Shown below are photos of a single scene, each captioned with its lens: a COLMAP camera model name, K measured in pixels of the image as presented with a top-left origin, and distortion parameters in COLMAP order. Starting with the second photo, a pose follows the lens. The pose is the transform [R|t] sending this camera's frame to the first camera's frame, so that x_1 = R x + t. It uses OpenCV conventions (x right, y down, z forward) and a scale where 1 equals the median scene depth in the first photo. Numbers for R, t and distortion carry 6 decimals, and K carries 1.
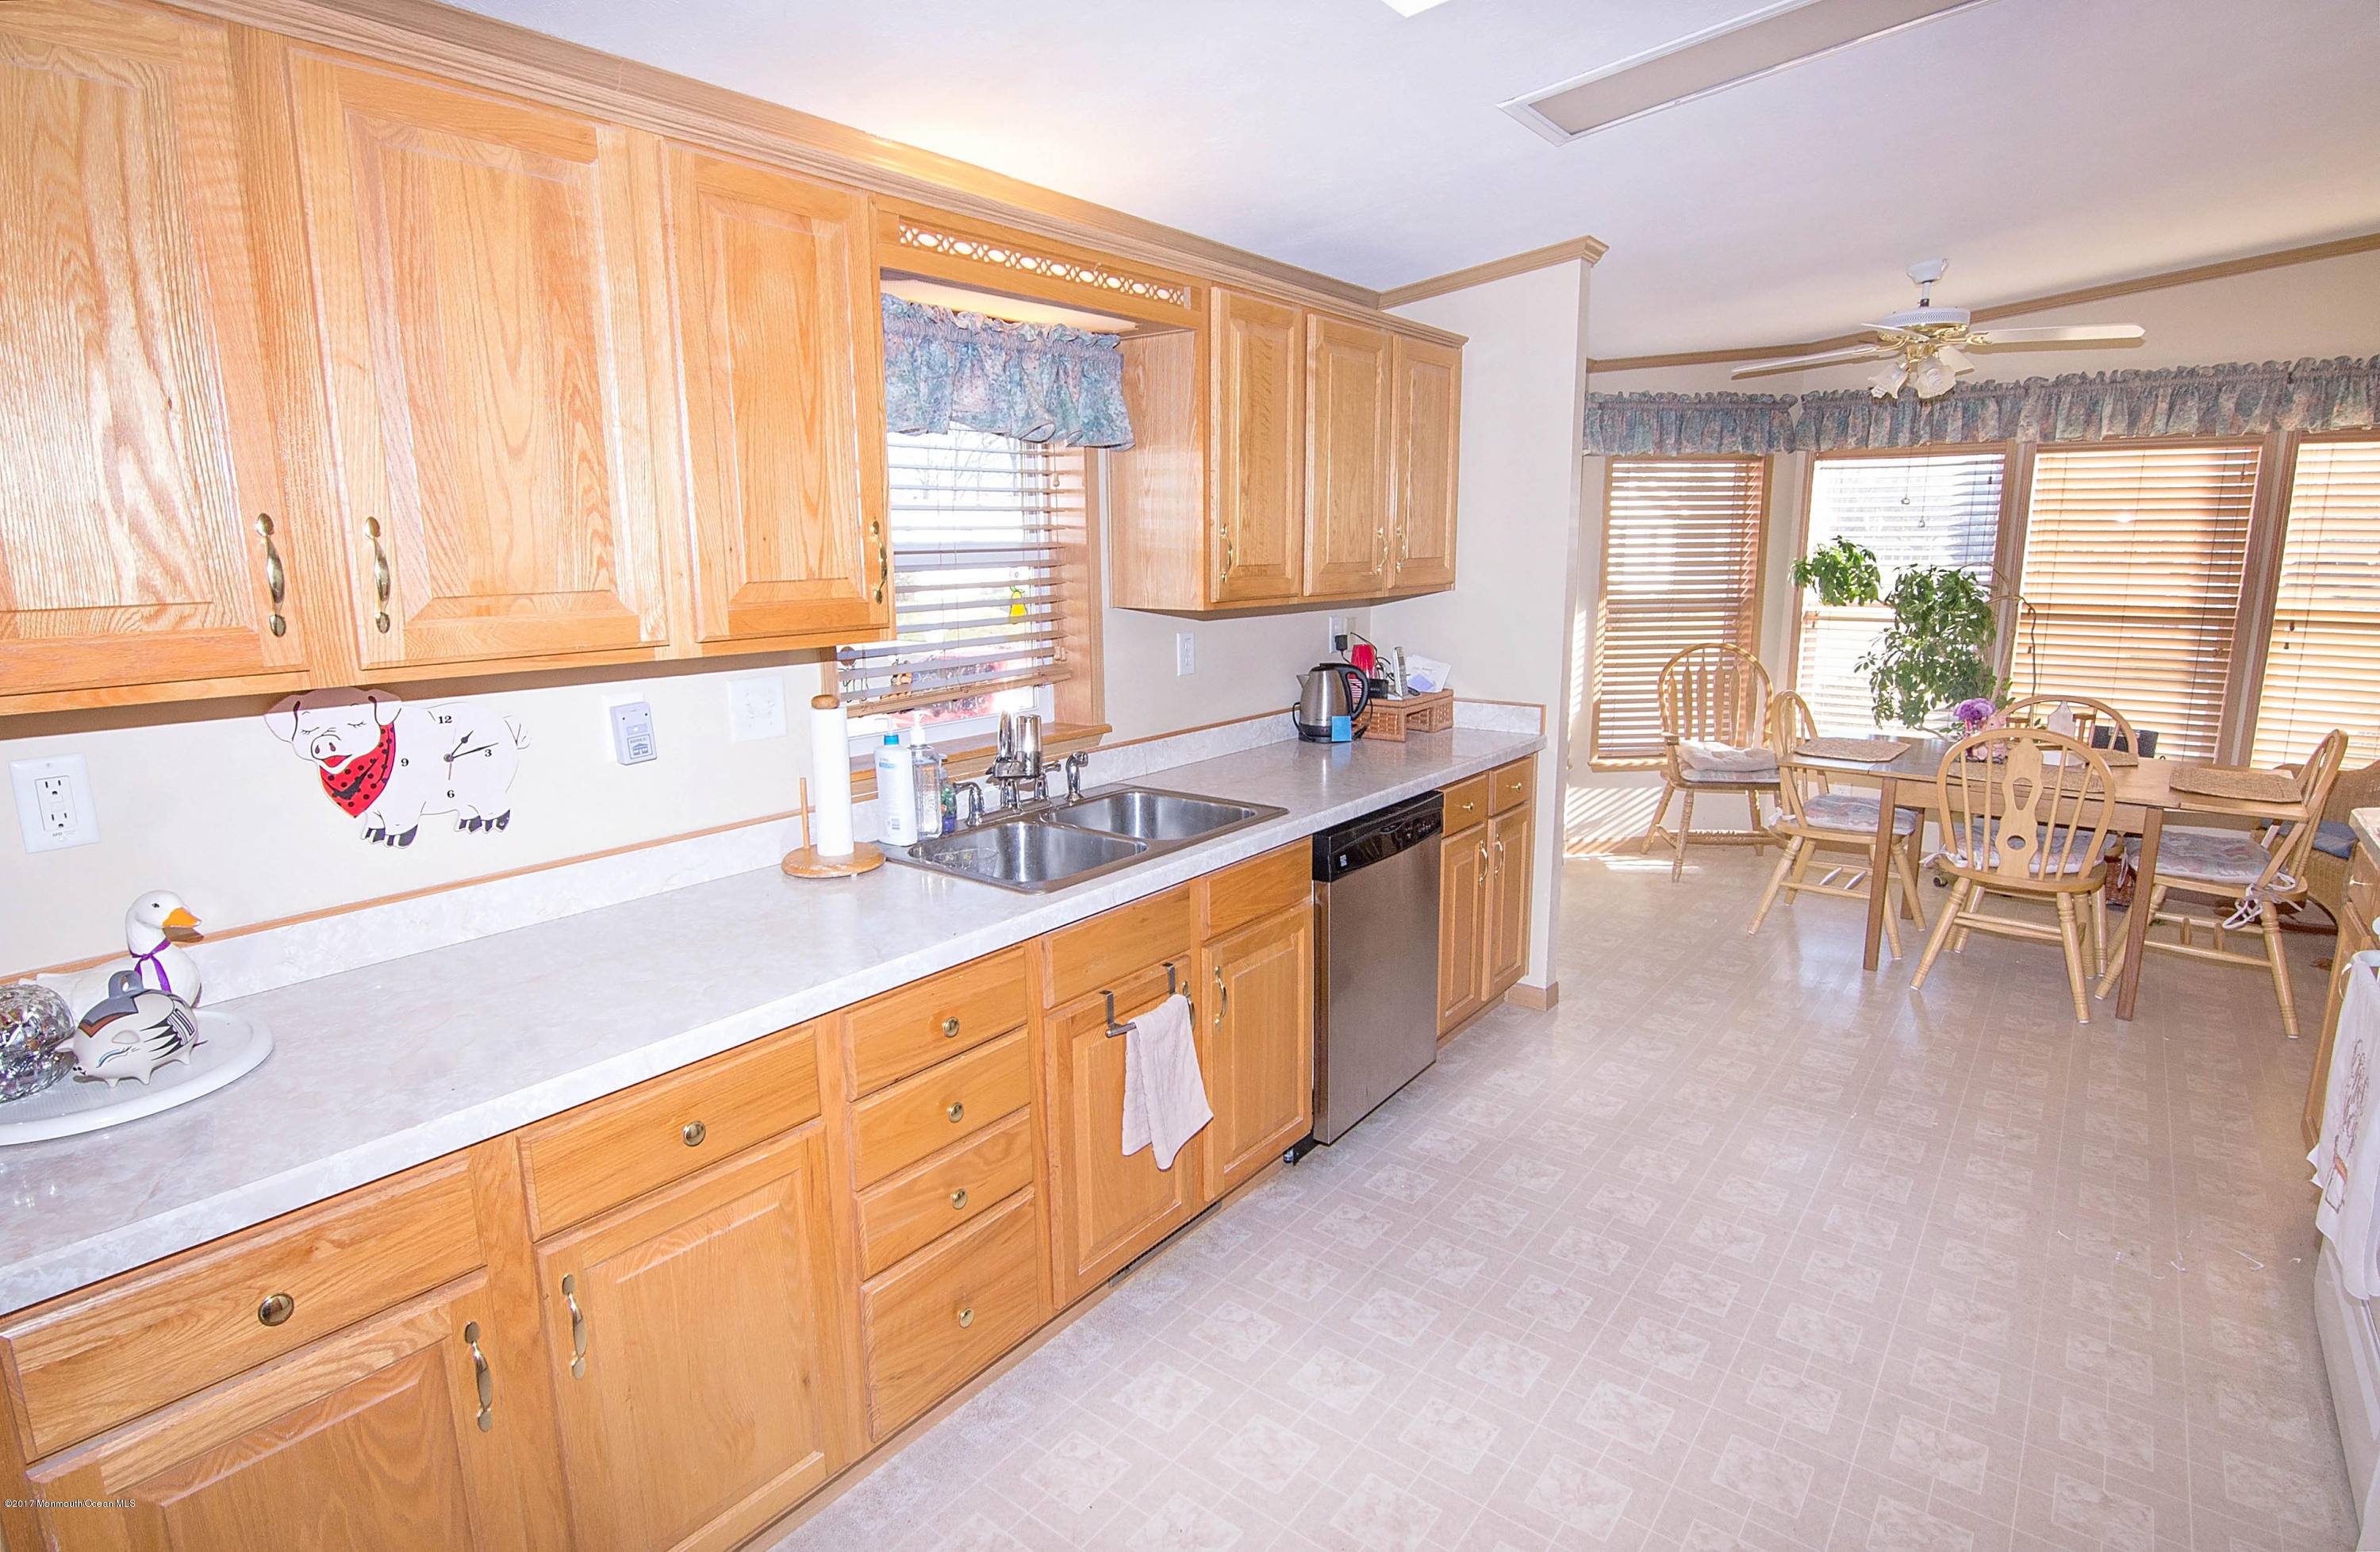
lens RADIAL K [[1207.0, 0, 1193.1], [0, 1207.0, 765.6], [0, 0, 1]] dist [-0.005004, -0.007239]
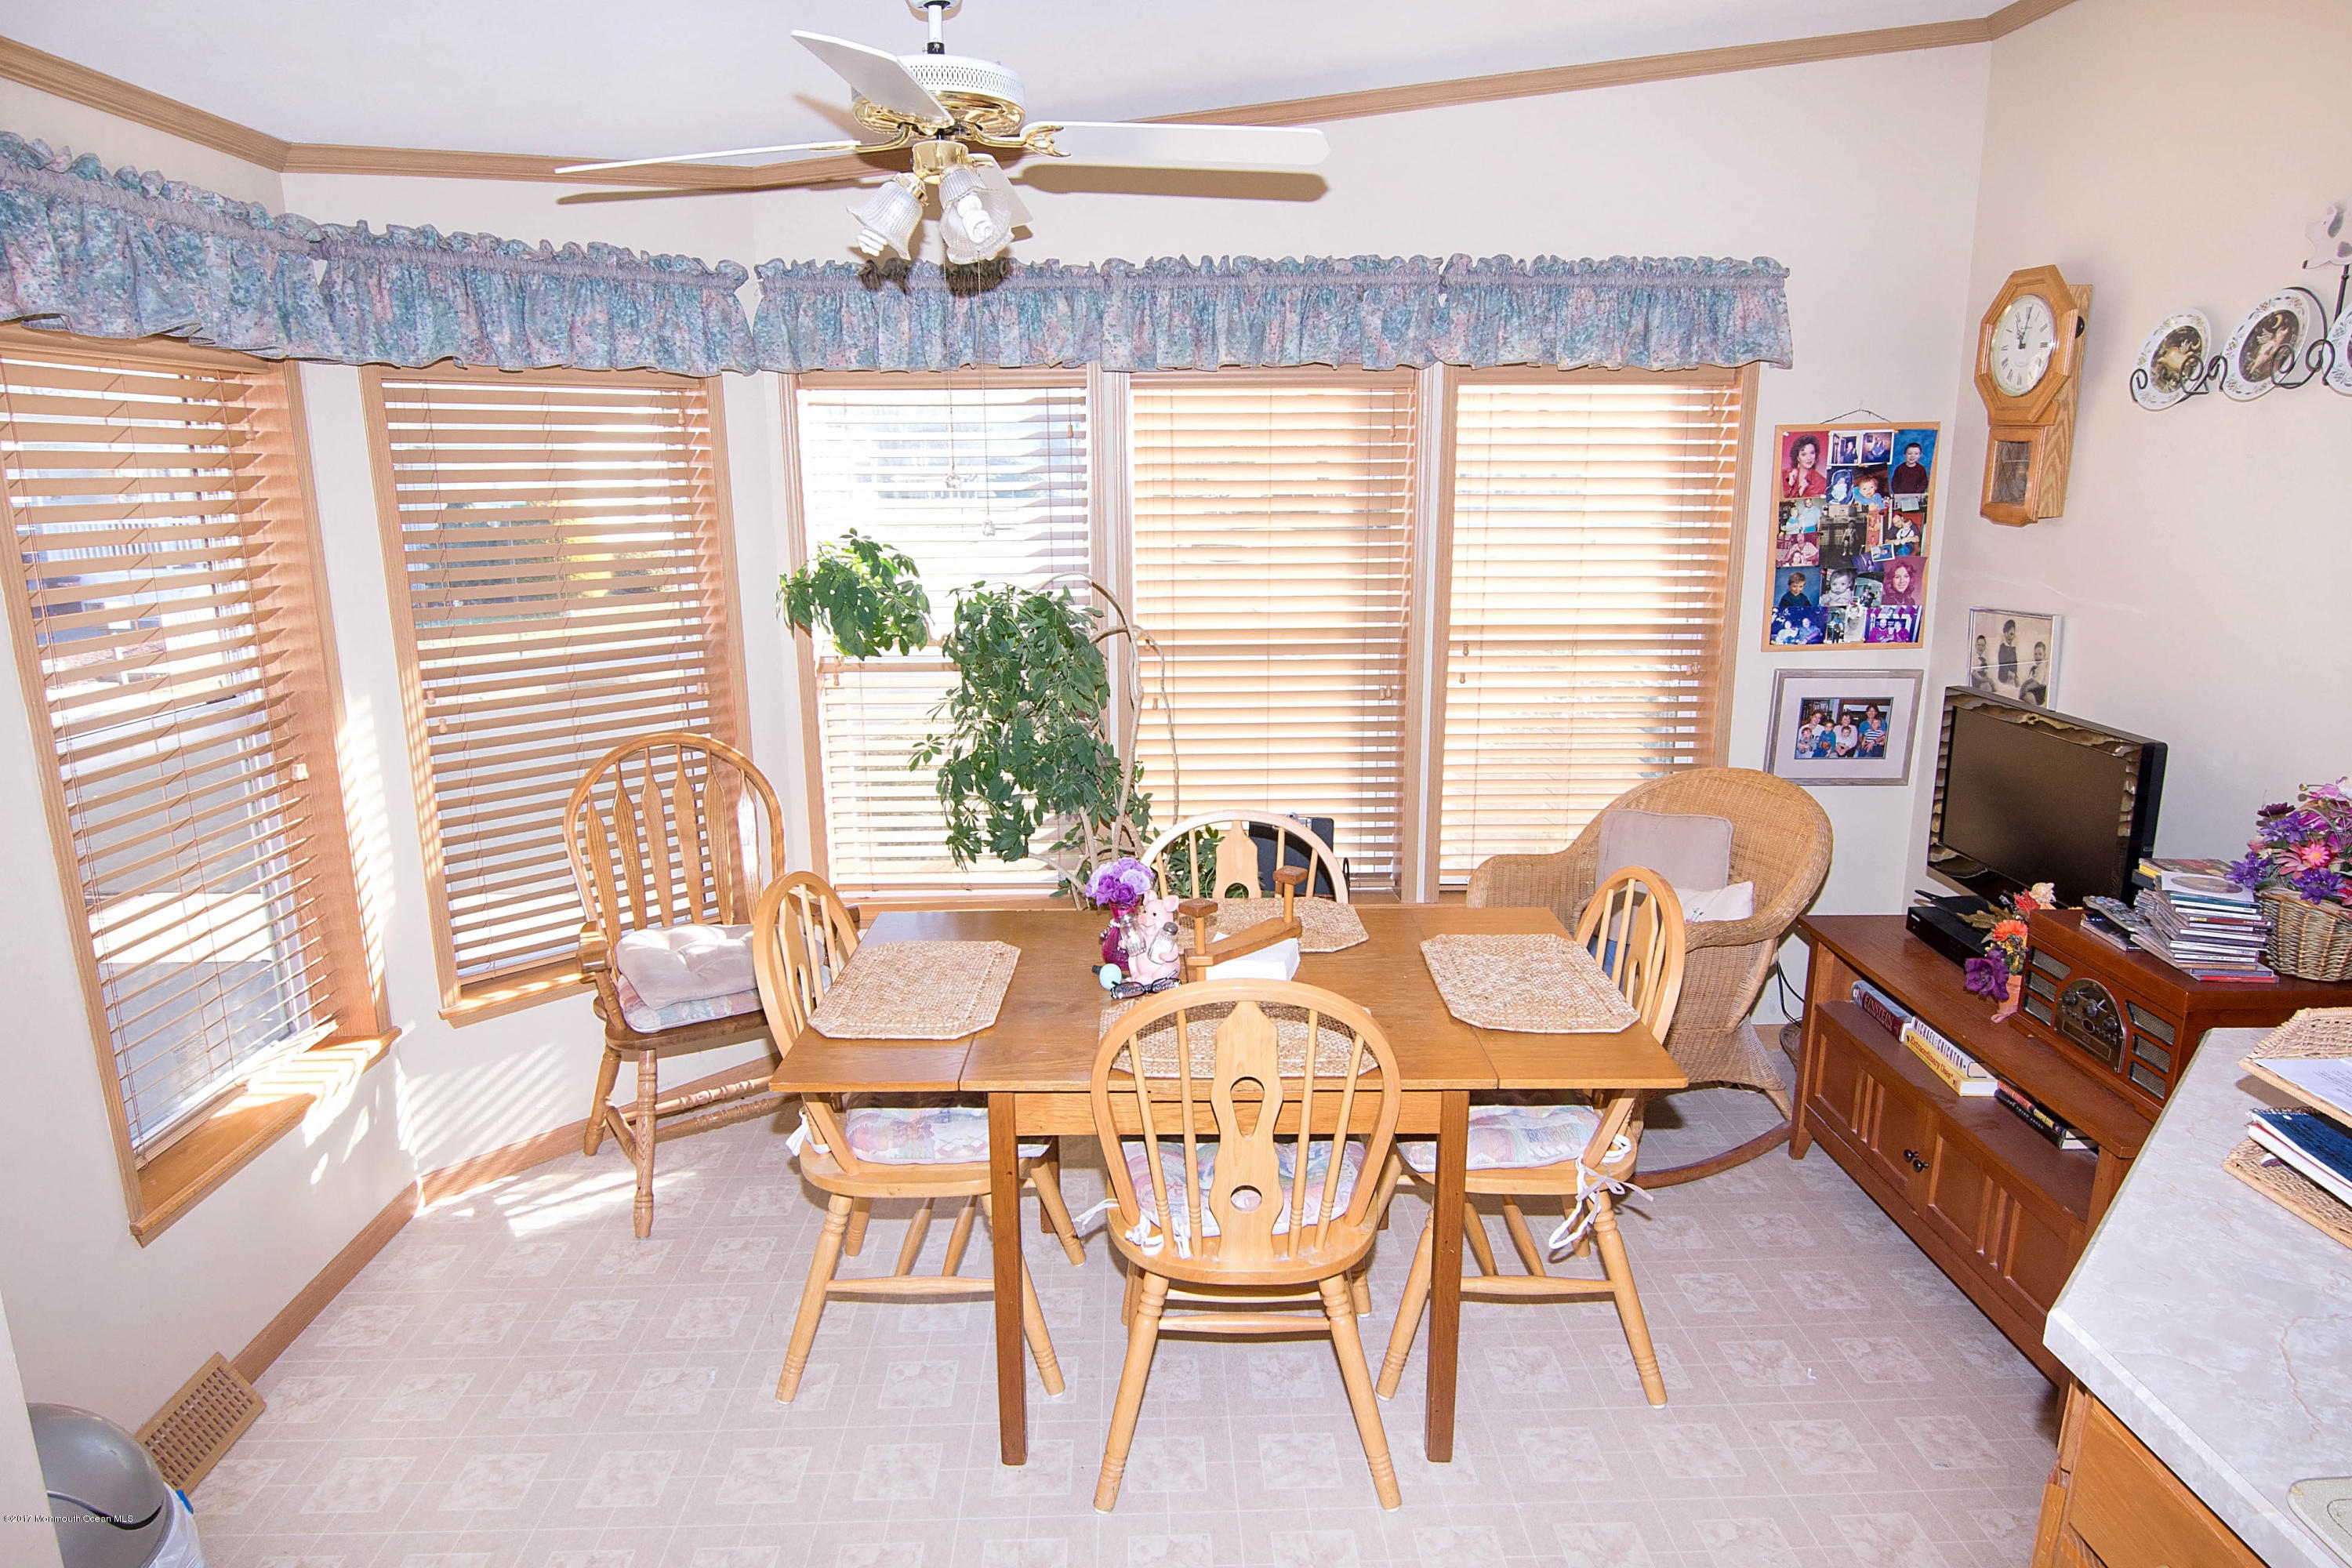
lens RADIAL K [[1381.2, 0, 1177.6], [0, 1381.2, 777.7], [0, 0, 1]] dist [-0.004280, -0.000299]
pose [[0.774926, -0.137085, 0.617007, 0.437221], [0.119458, 0.990368, 0.070005, -0.184977], [-0.620661, 0.019458, 0.783838, 0.736515]]
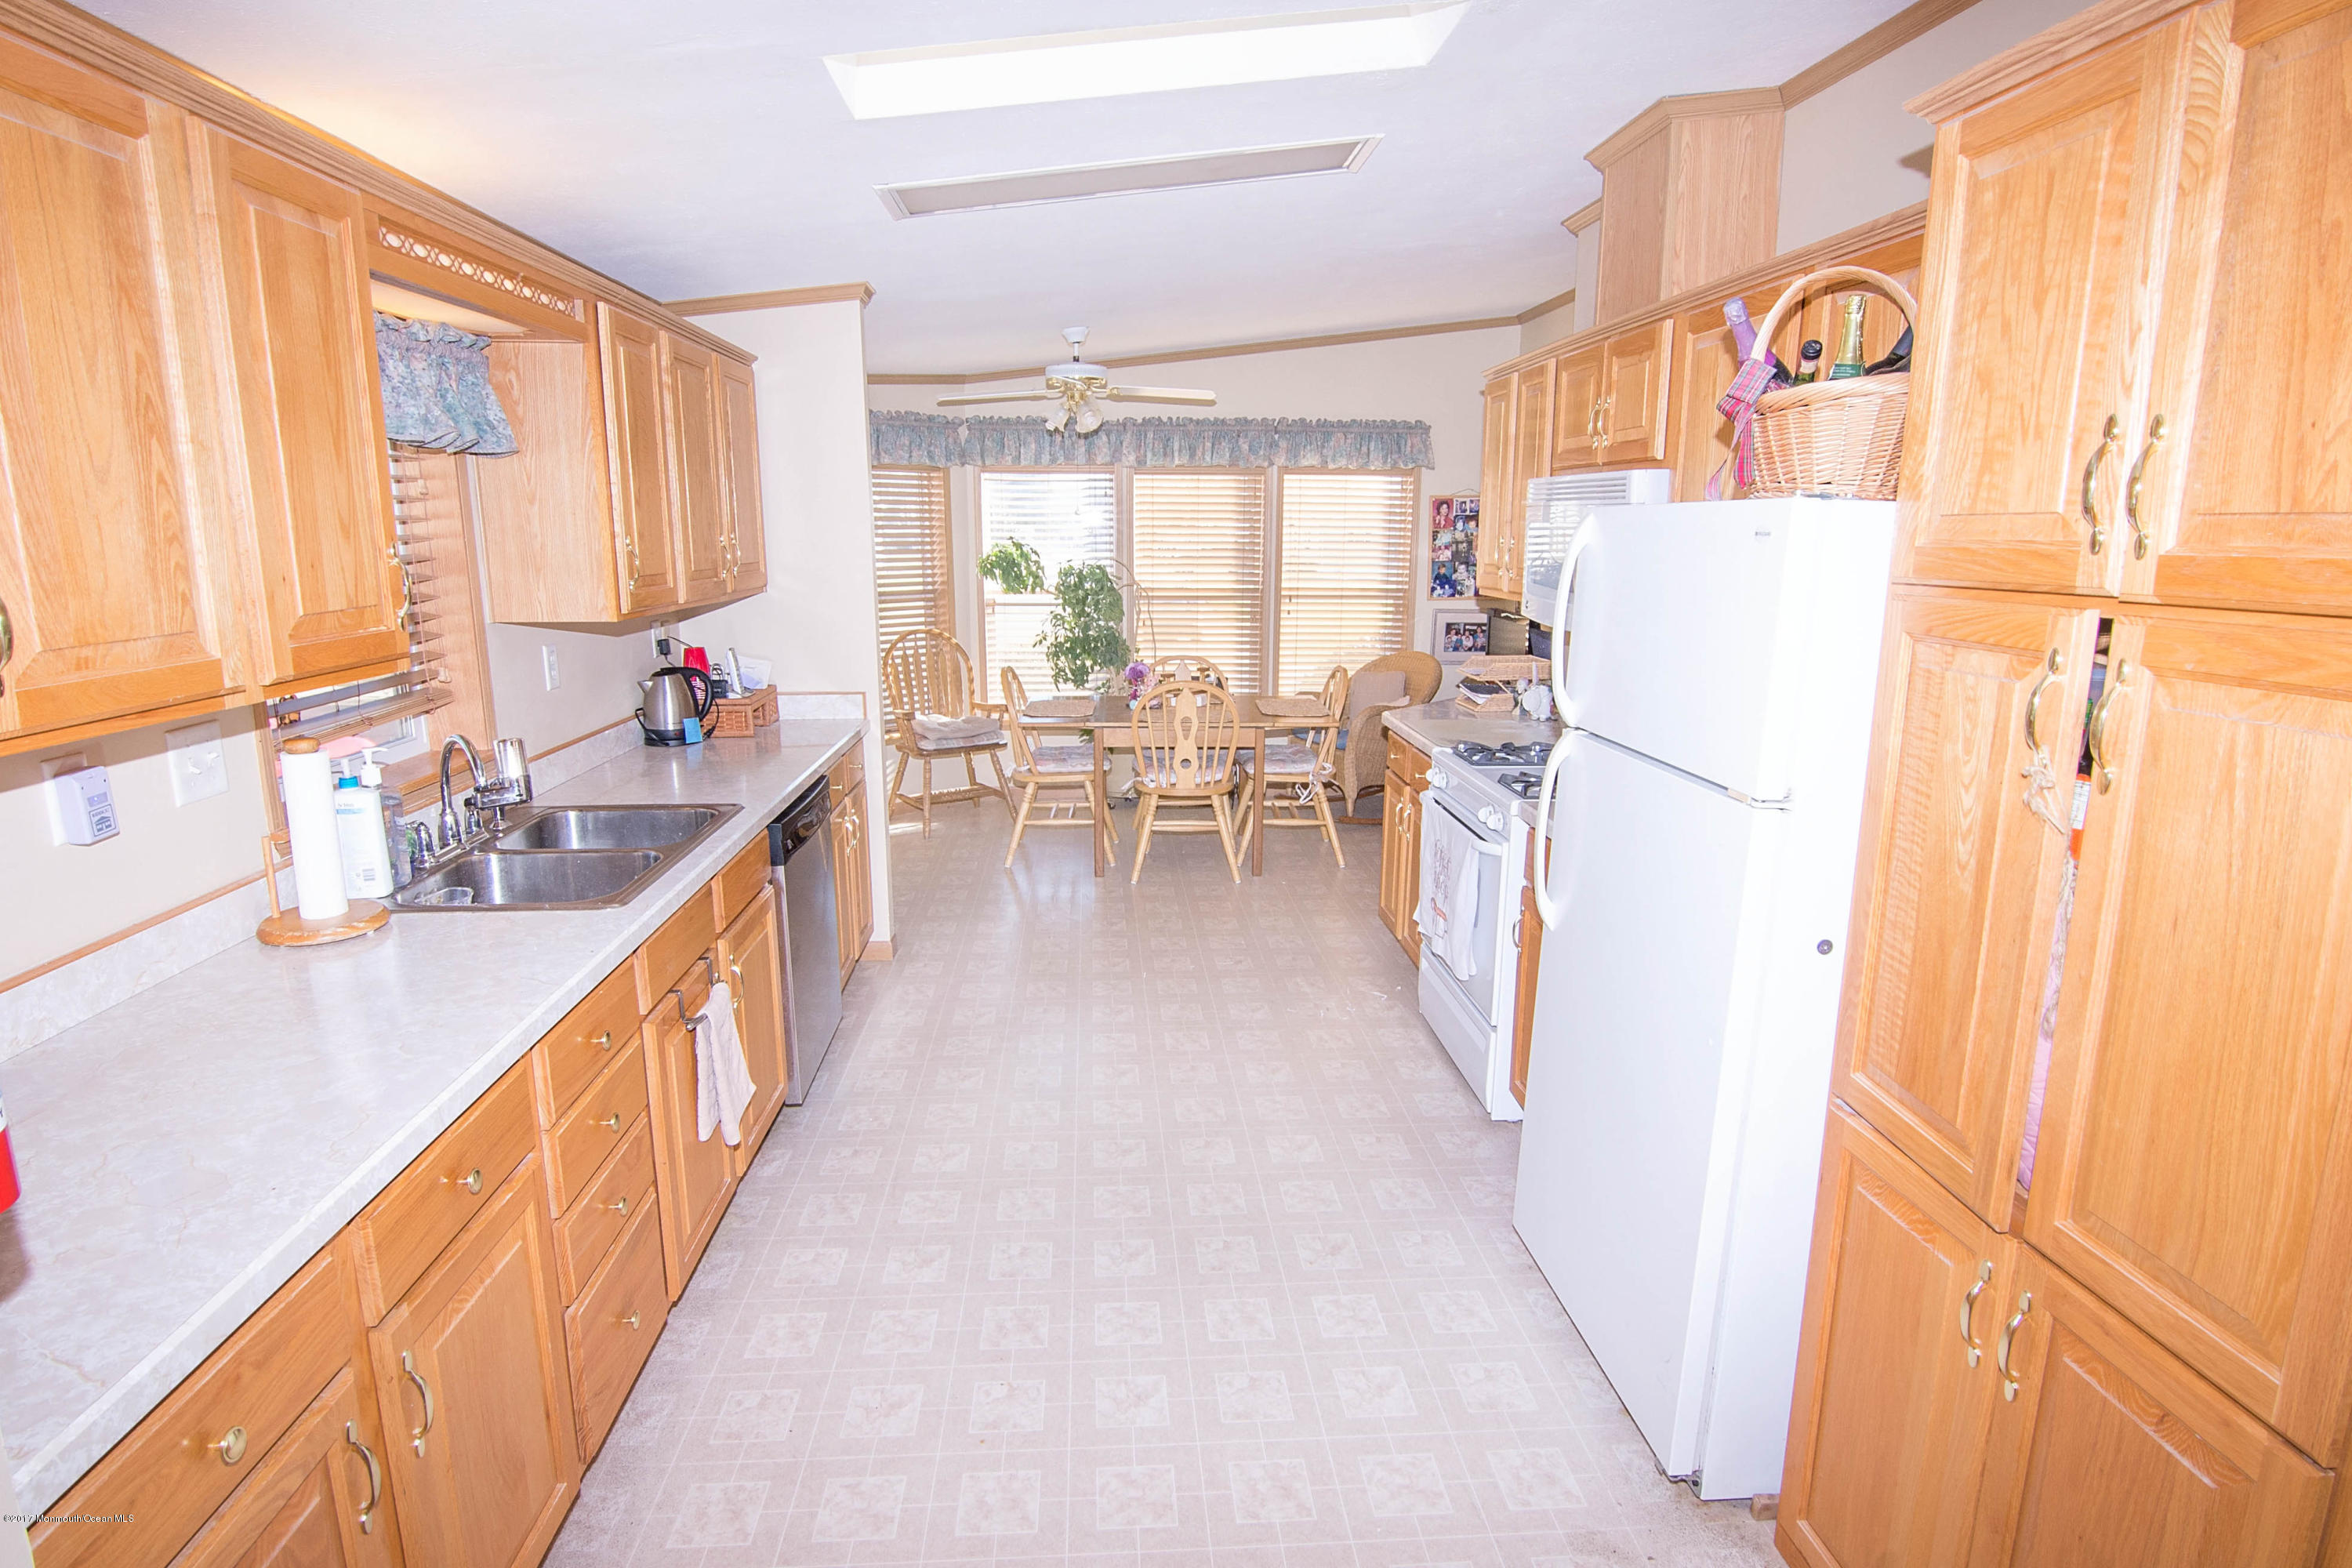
lens RADIAL K [[1218.3, 0, 1185.0], [0, 1218.3, 774.9], [0, 0, 1]] dist [-0.010665, -0.005333]
pose [[0.745474, -0.124712, 0.654764, -0.297600], [0.113909, 0.991726, 0.059203, -0.007493], [-0.656729, 0.030449, 0.753512, -0.066483]]
